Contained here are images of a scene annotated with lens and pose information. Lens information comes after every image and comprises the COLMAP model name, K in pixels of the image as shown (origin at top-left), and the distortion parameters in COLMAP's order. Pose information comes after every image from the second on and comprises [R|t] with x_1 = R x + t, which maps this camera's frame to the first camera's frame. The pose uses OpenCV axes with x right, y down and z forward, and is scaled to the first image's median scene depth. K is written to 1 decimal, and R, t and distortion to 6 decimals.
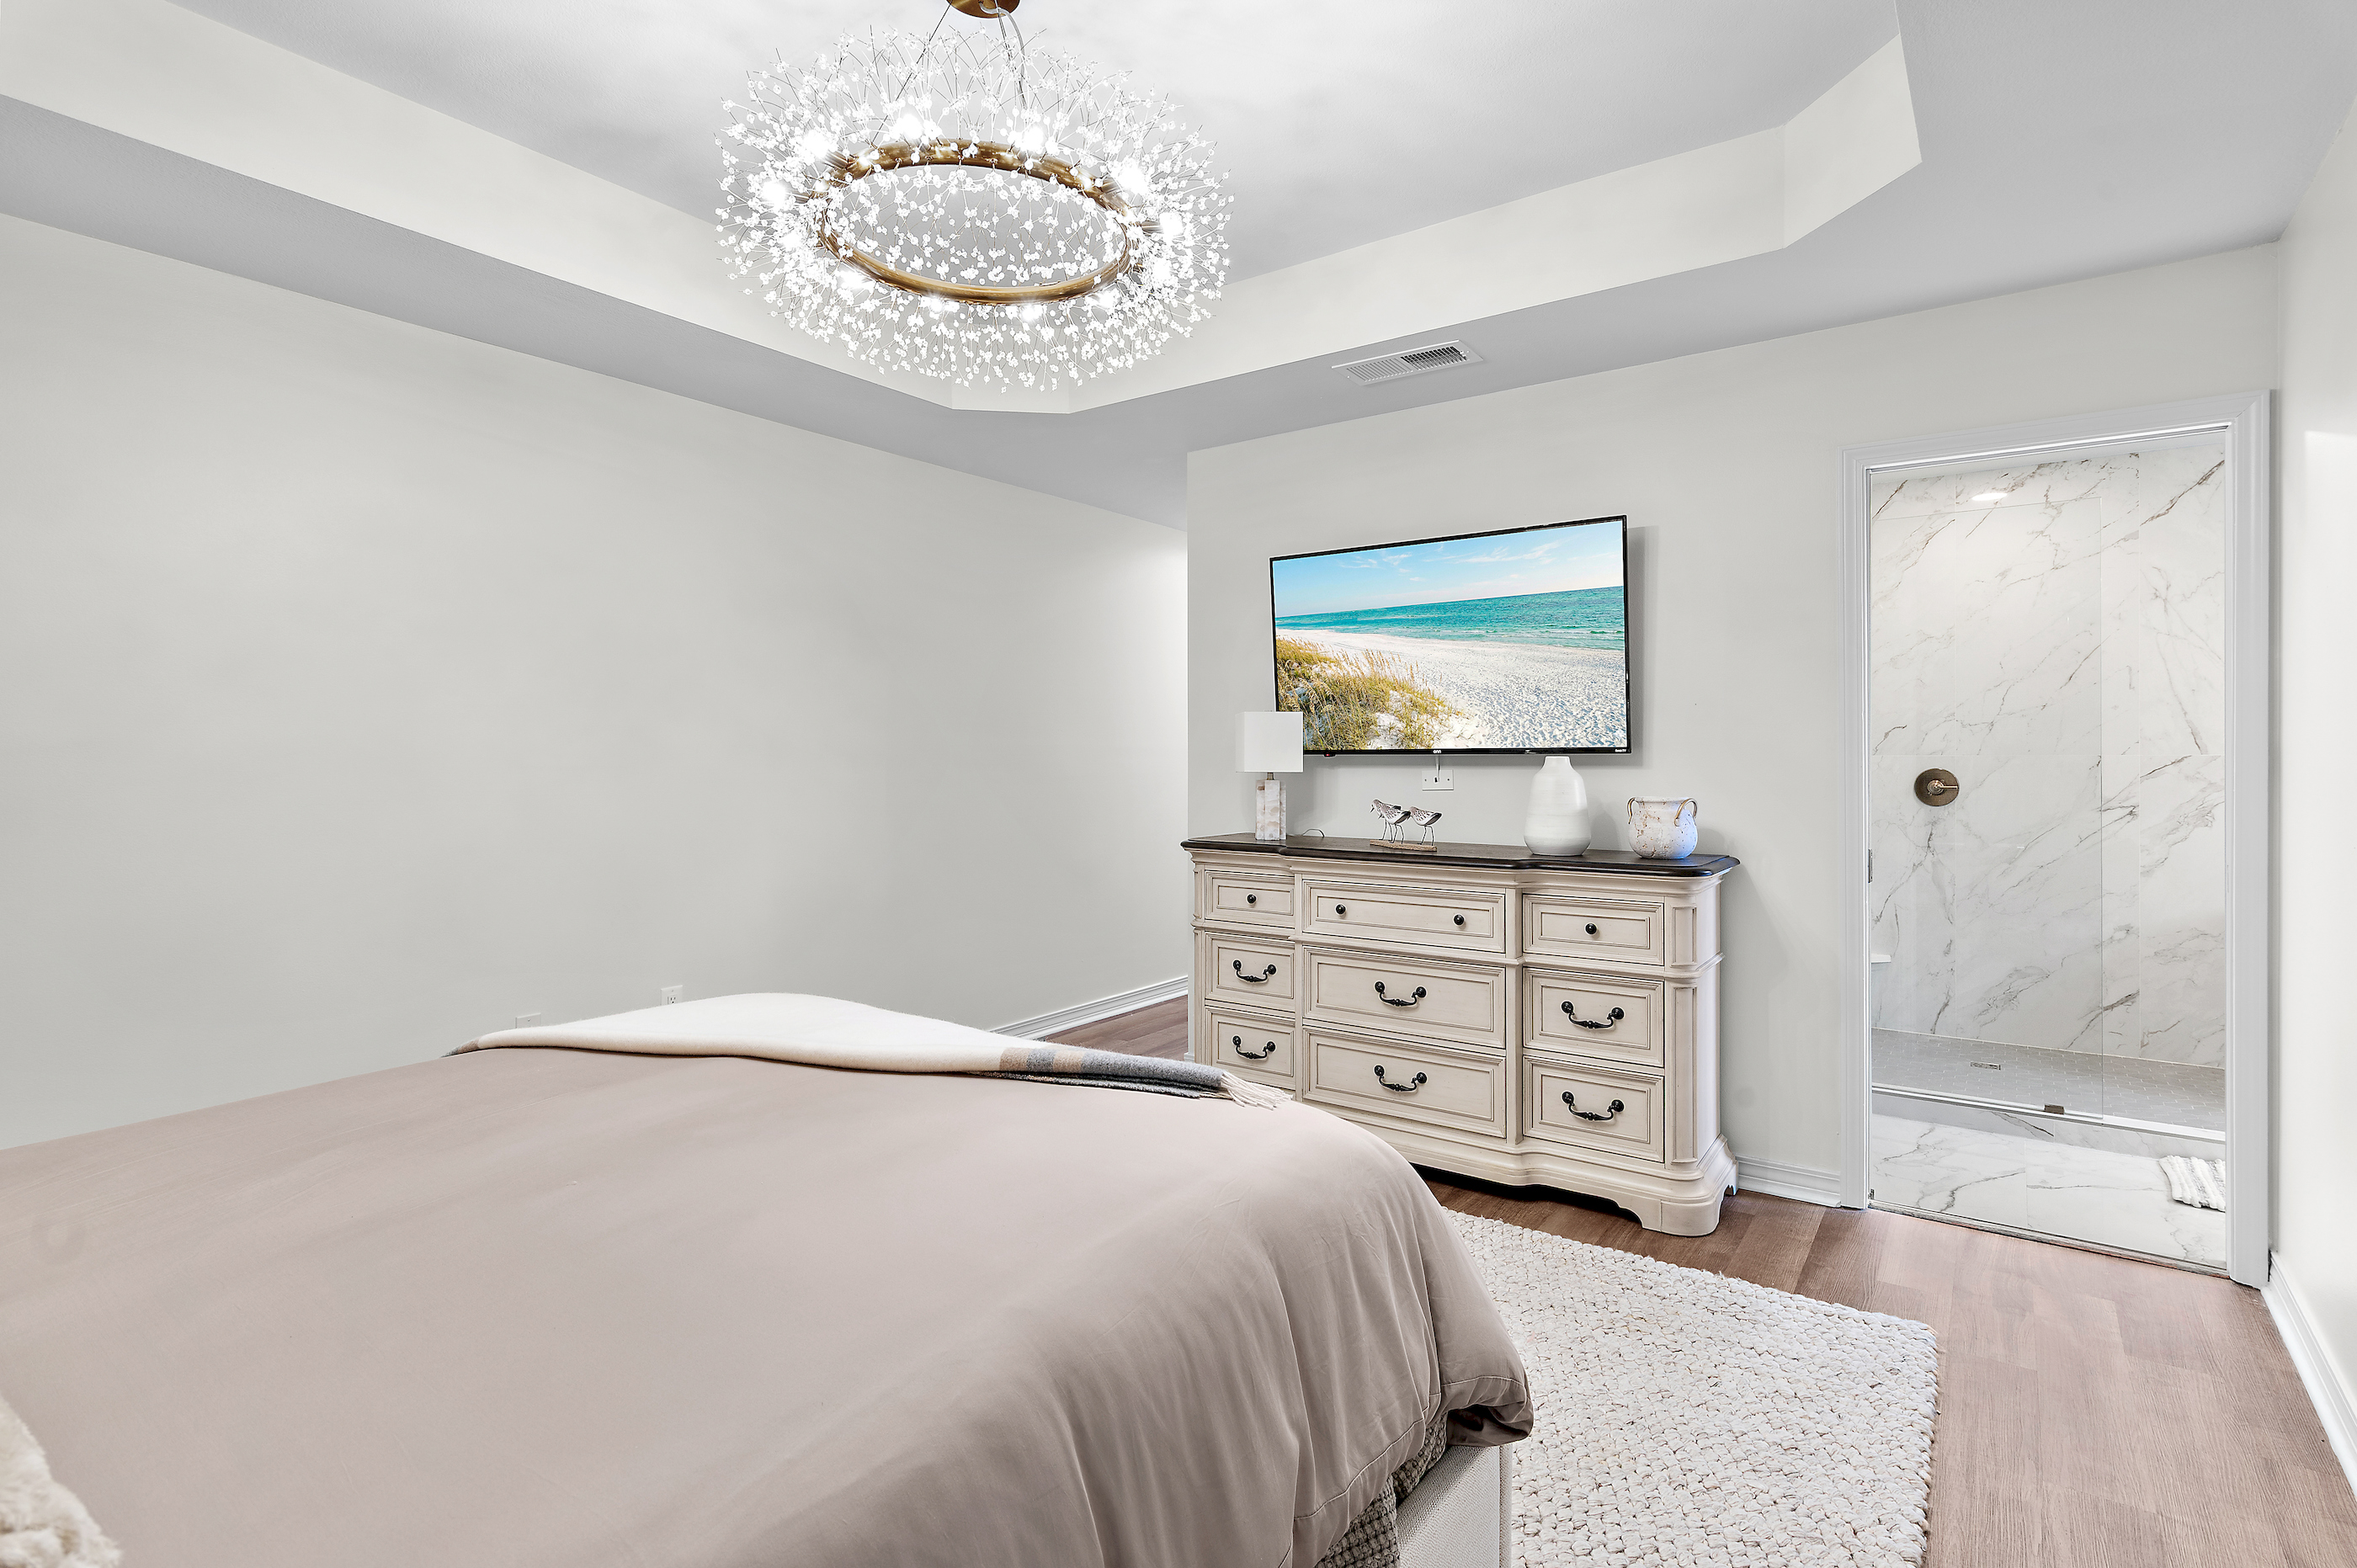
lens RADIAL K [[1151.6, 0, 1178.4], [0, 1151.6, 763.0], [0, 0, 1]] dist [-0.000295, -0.000273]
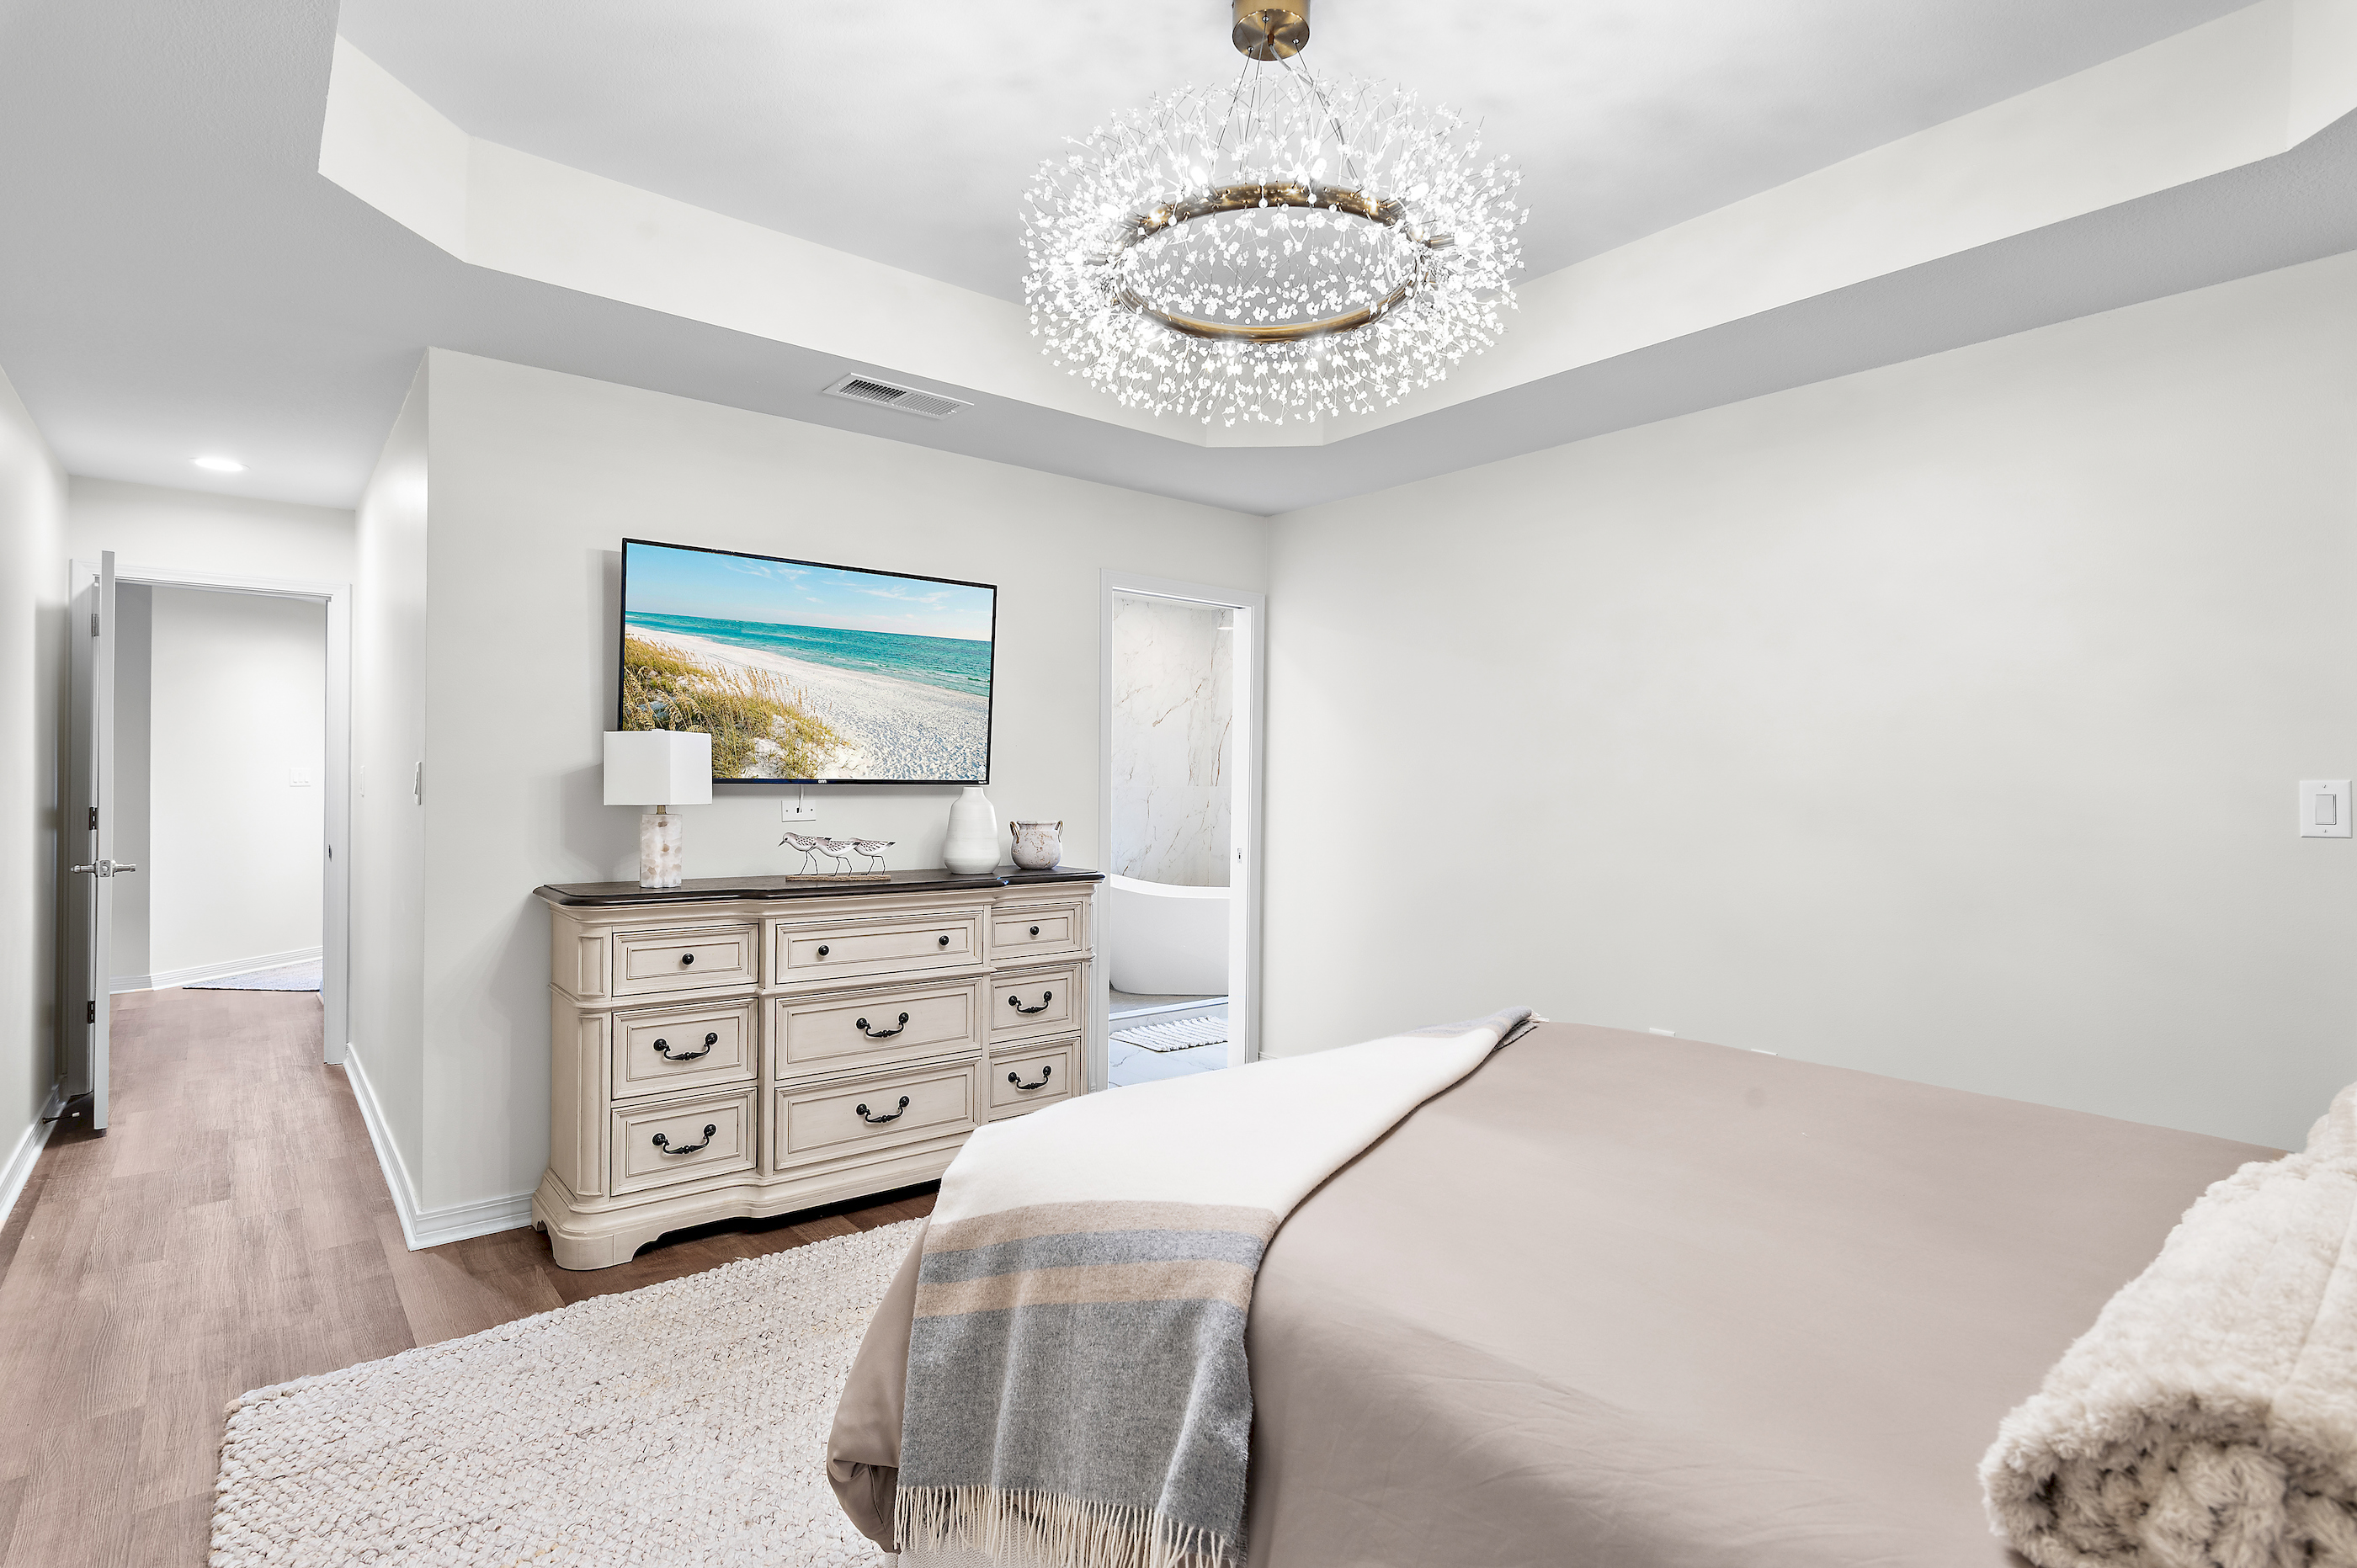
lens RADIAL K [[1153.6, 0, 1182.4], [0, 1153.6, 779.2], [0, 0, 1]] dist [0.000013, -0.000982]
pose [[0.250515, 0.006236, 0.968093, -0.647046], [-0.006035, 0.999970, -0.004880, -0.008304], [-0.968094, -0.004620, 0.250545, 0.454473]]
